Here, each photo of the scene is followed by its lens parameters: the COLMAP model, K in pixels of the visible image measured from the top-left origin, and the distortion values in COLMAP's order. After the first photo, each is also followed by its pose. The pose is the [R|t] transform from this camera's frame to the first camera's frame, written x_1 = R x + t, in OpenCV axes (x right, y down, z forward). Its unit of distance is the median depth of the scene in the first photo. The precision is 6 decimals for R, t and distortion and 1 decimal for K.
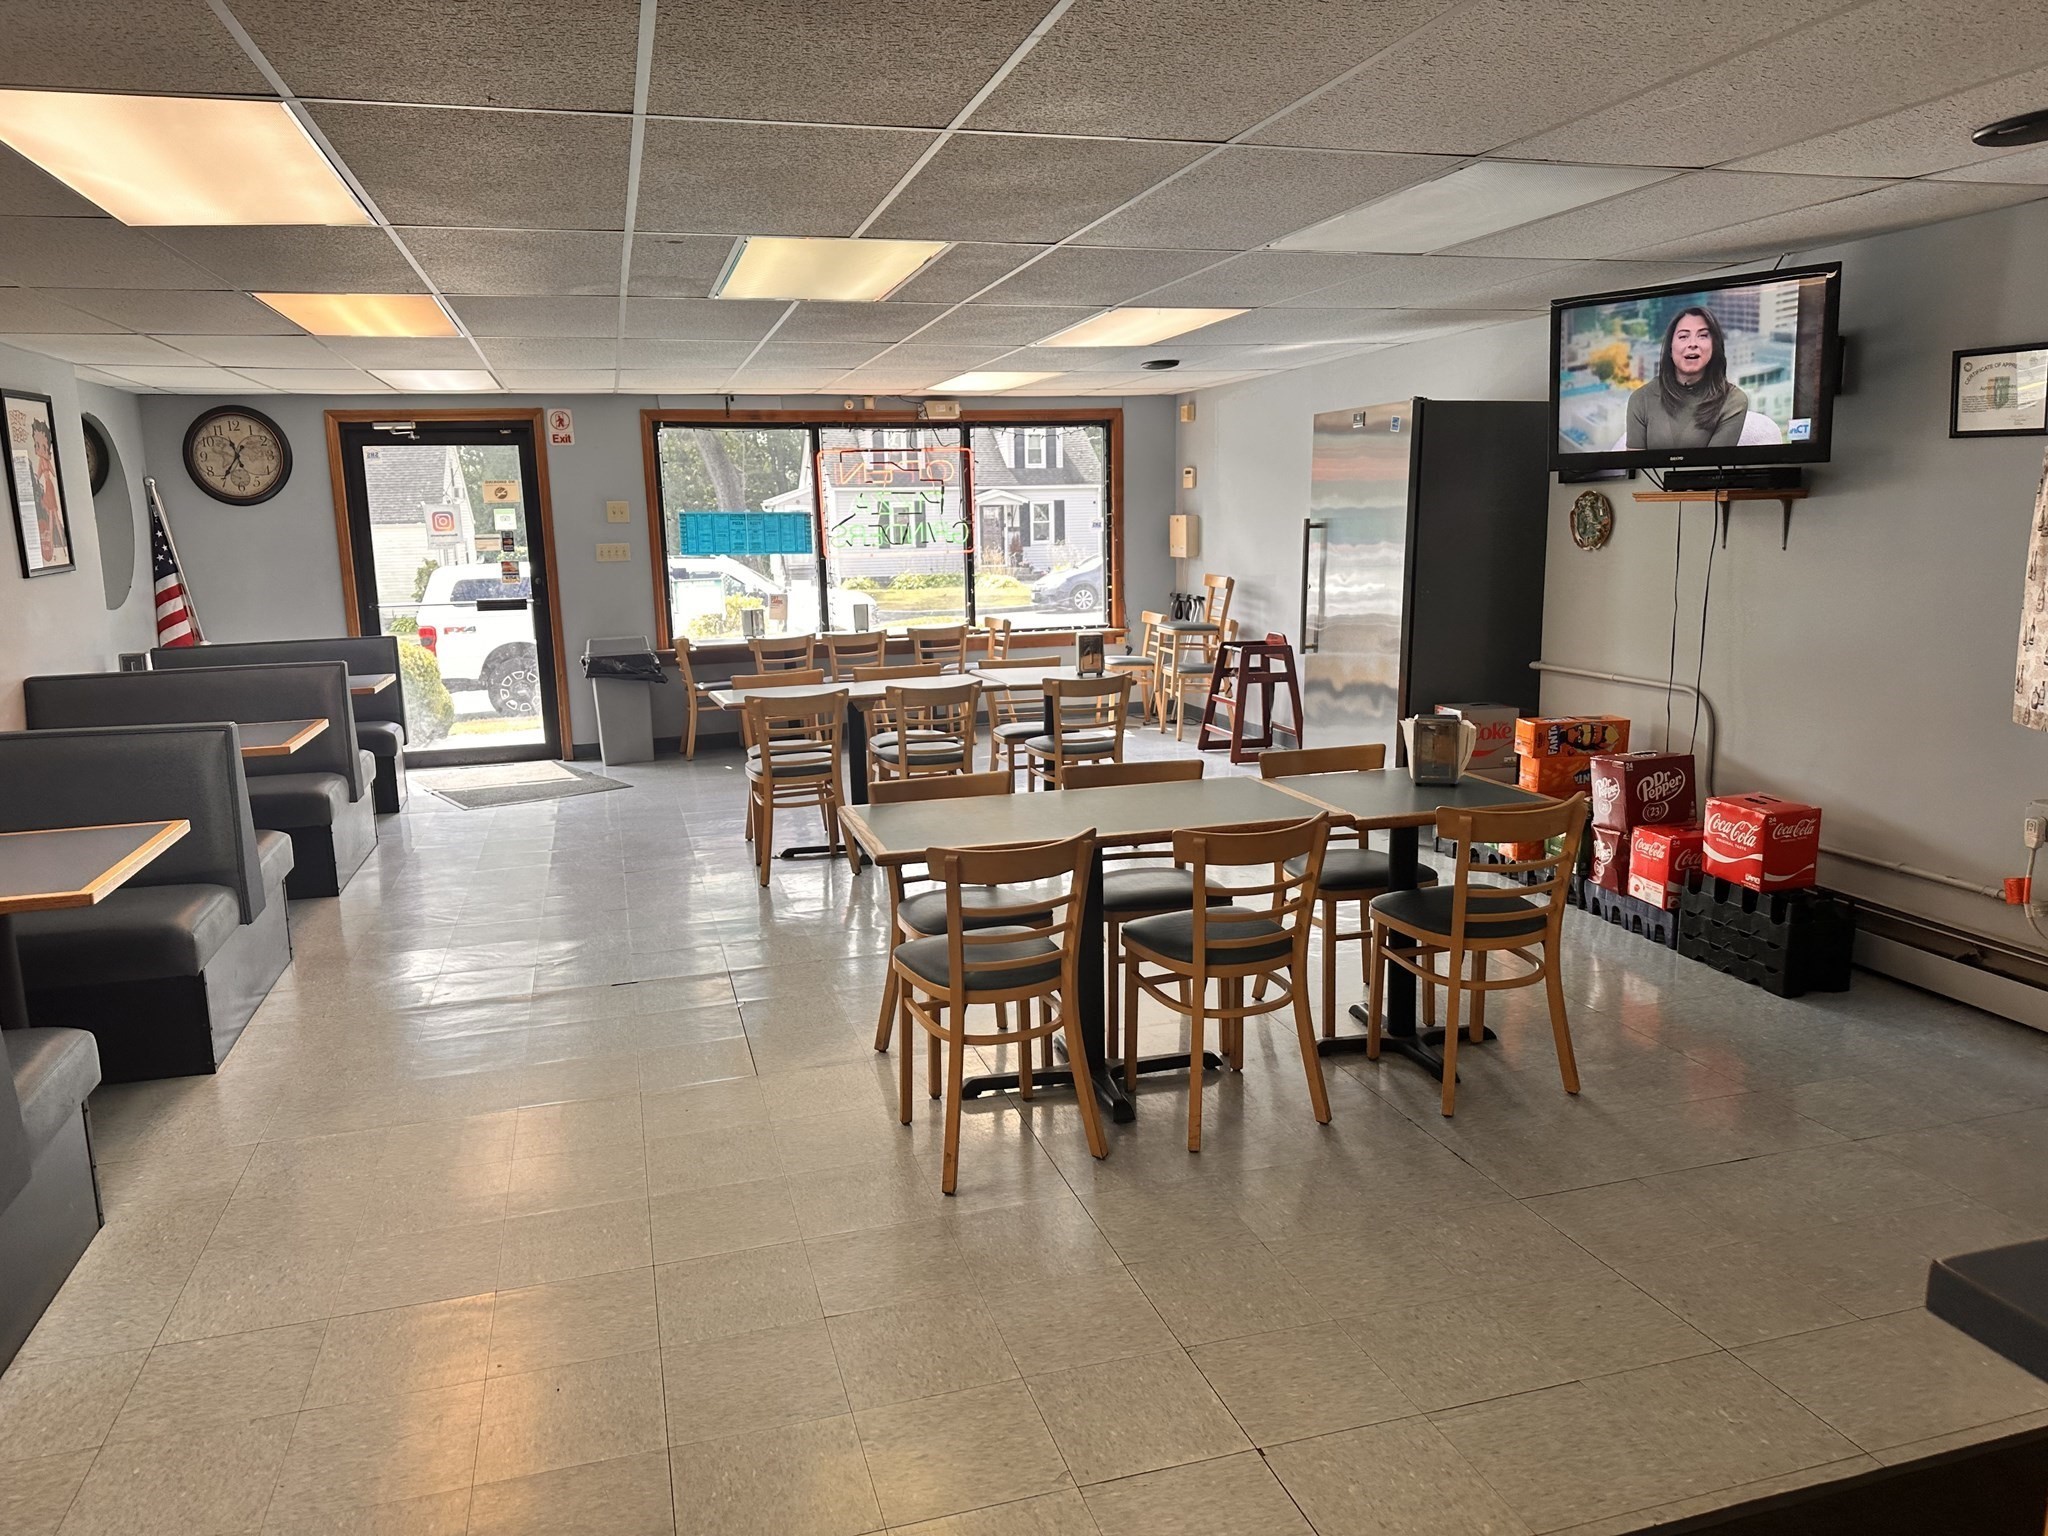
lens RADIAL K [[1425.3, 0, 1019.0], [0, 1425.3, 773.4], [0, 0, 1]] dist [0.027936, -0.015940]
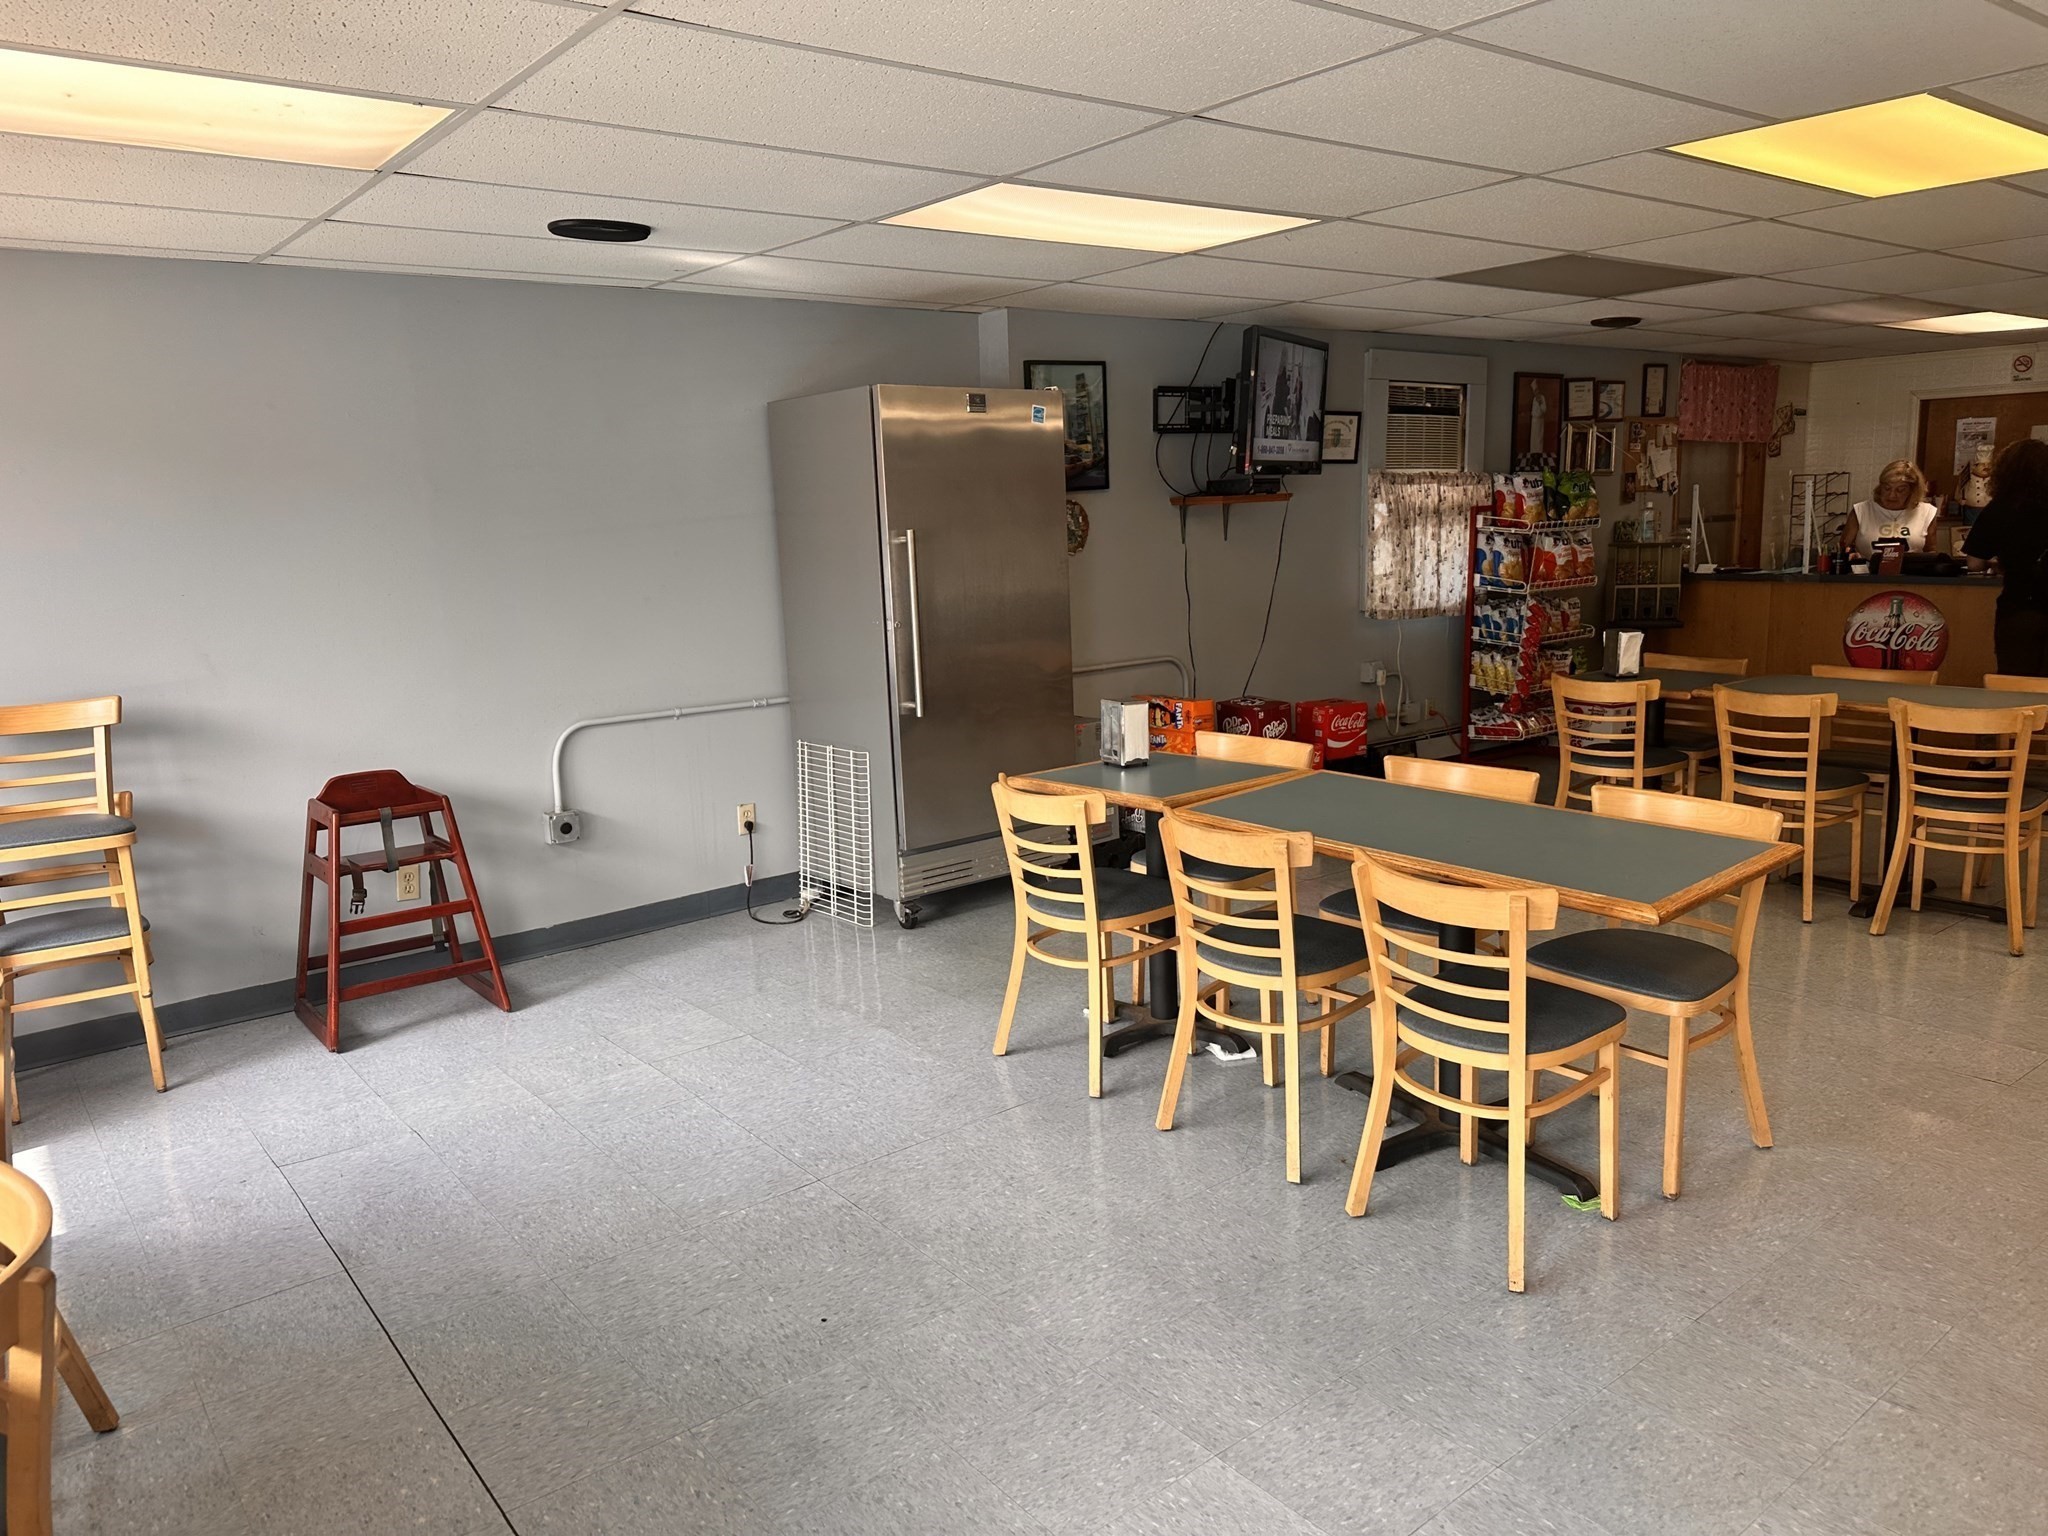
lens RADIAL K [[1425.3, 0, 1021.4], [0, 1425.3, 764.9], [0, 0, 1]] dist [0.027936, -0.015940]
pose [[-0.370322, -0.118032, 0.921374, -0.642279], [0.225638, 0.950756, 0.212485, -0.269152], [-0.901082, 0.286585, -0.325453, 1.585753]]
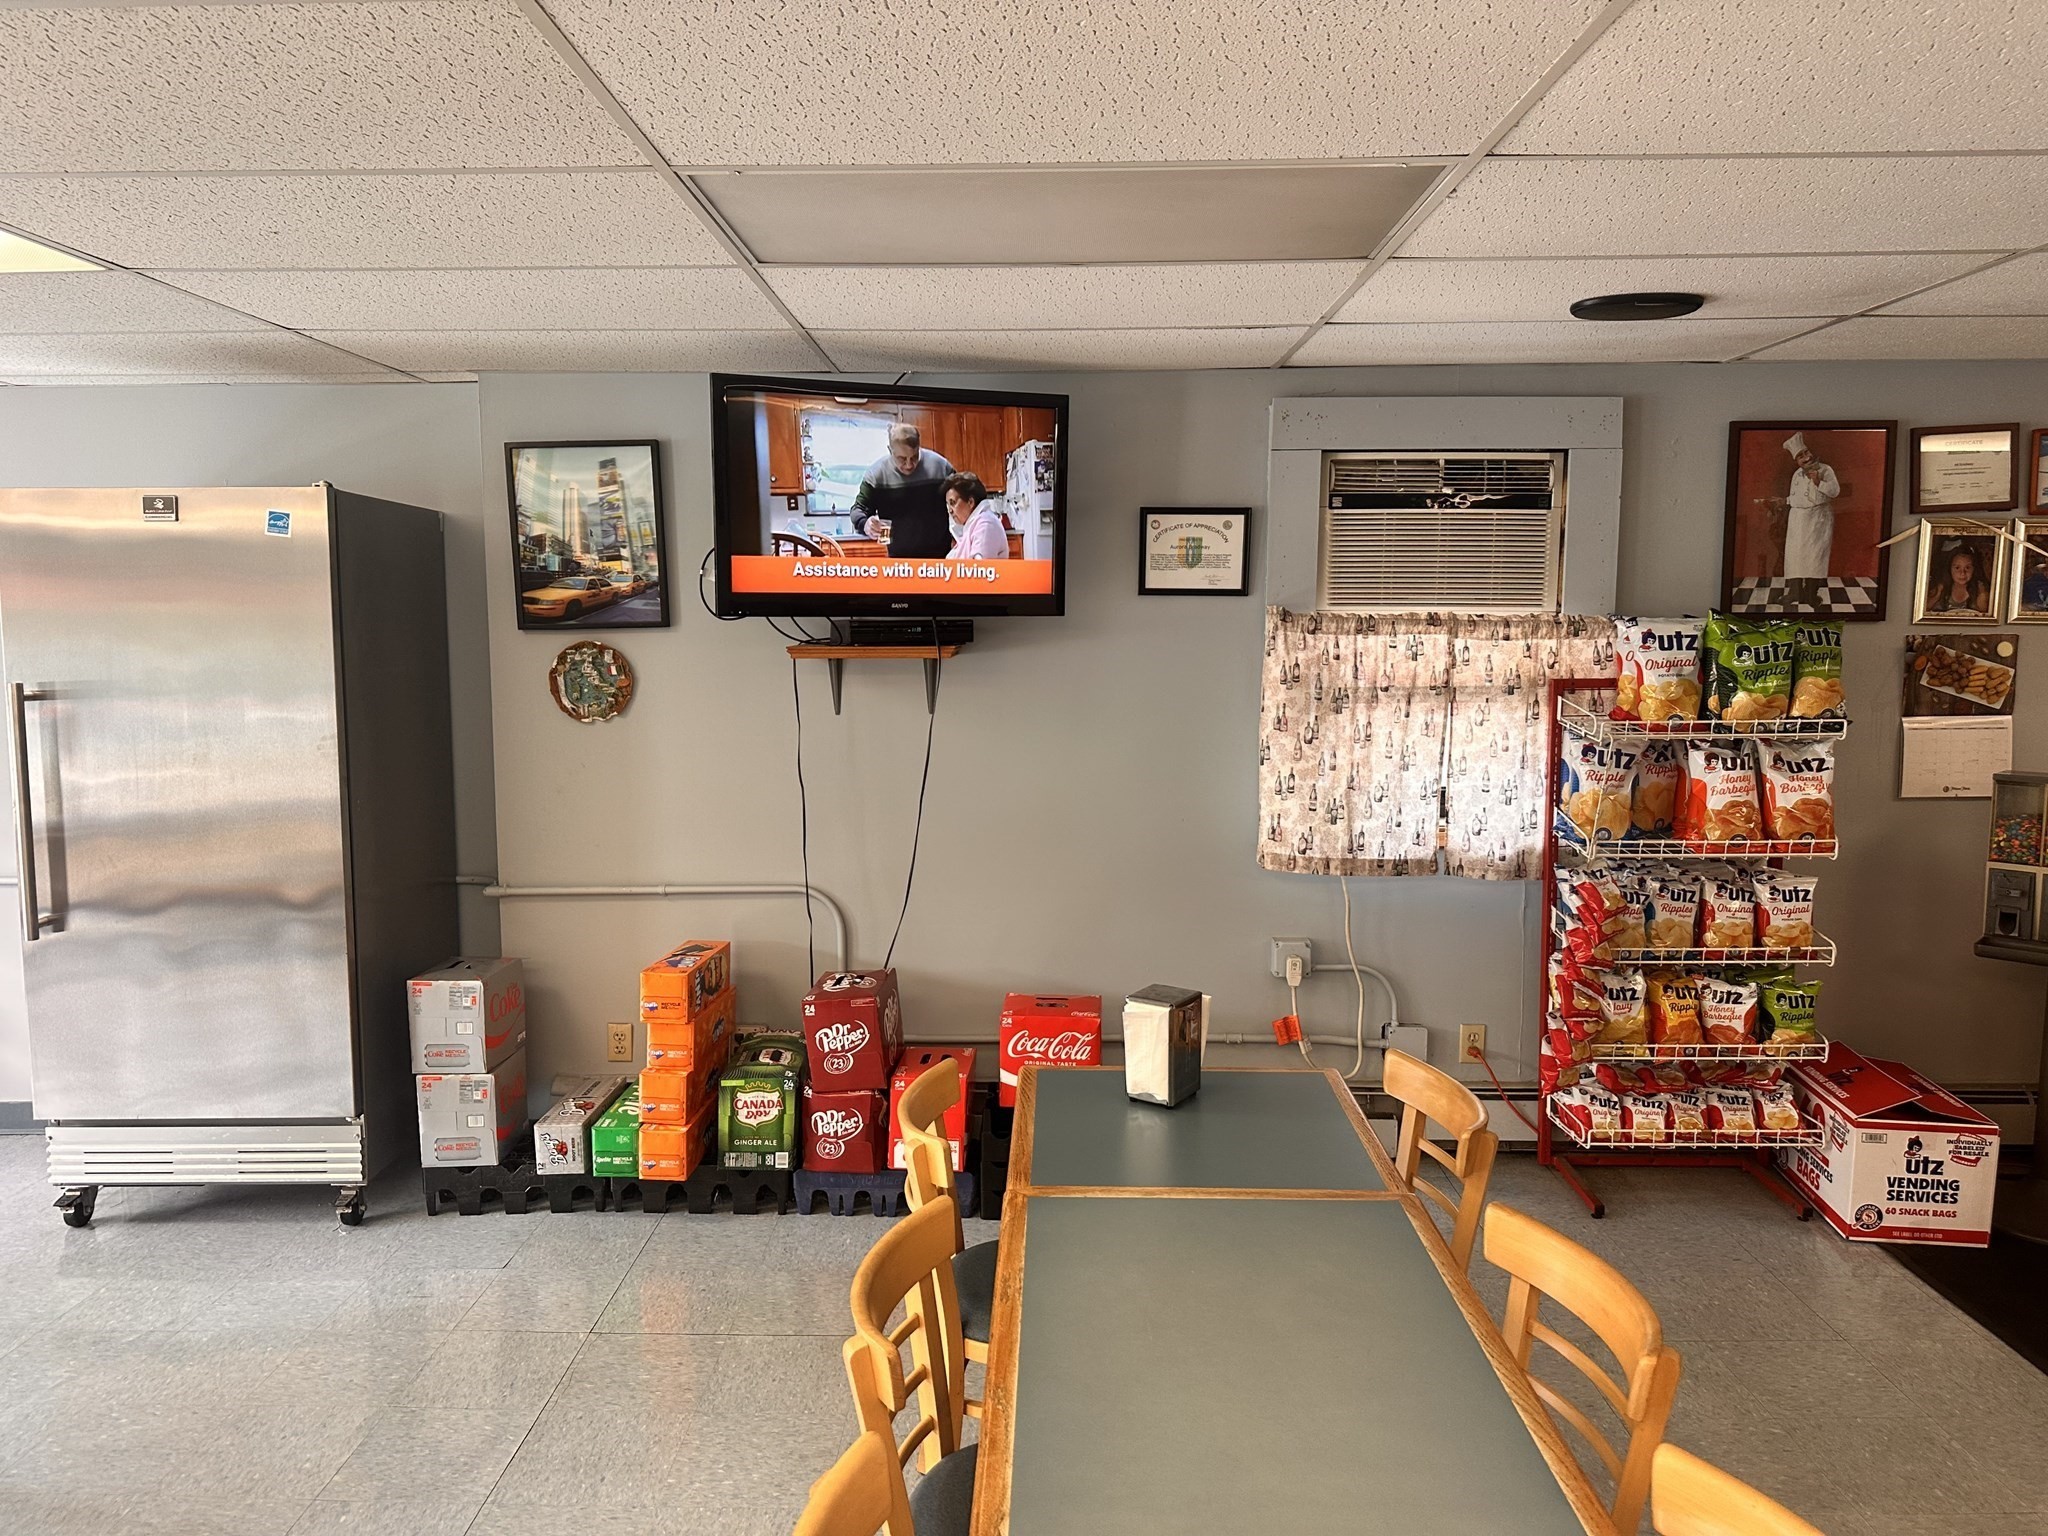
lens RADIAL K [[1425.3, 0, 1026.2], [0, 1425.3, 765.0], [0, 0, 1]] dist [0.027936, -0.015940]
pose [[0.295373, -0.072211, 0.952649, -0.251740], [0.175983, 0.984189, 0.020037, -0.124091], [-0.939034, 0.161732, 0.303410, 0.651298]]
